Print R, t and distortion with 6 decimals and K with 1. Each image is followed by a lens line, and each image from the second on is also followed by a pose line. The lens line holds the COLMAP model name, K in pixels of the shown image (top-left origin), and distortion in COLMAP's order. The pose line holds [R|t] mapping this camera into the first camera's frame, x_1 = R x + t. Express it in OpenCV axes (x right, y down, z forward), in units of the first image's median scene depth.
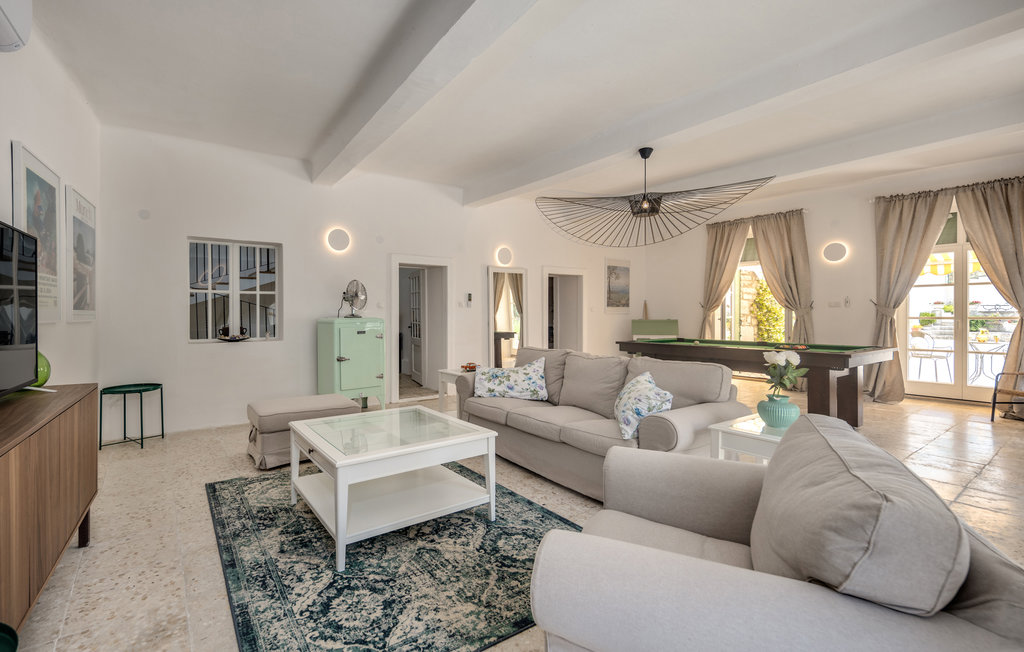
lens RADIAL K [[444.7, 0, 491.6], [0, 444.7, 319.1], [0, 0, 1]] dist [0.002614, -0.003367]
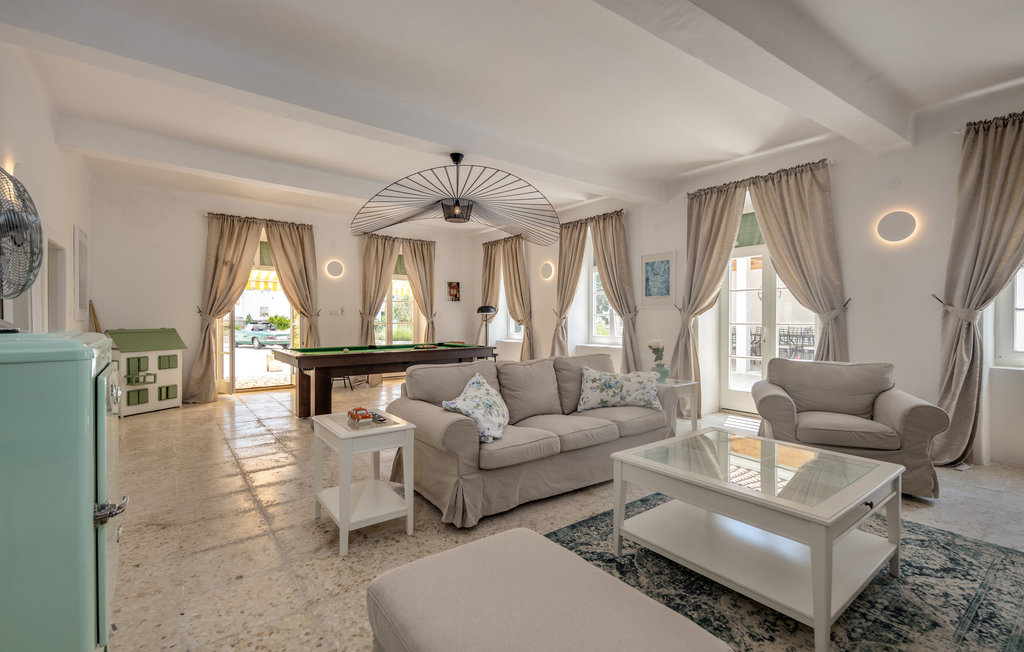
lens RADIAL K [[444.7, 0, 491.6], [0, 444.7, 319.1], [0, 0, 1]] dist [0.002614, -0.003367]
pose [[0.010605, 0.006679, 0.999921, -1.198963], [0.014341, 0.999874, -0.006831, -0.007293], [-0.999841, 0.014412, 0.010508, 1.683930]]
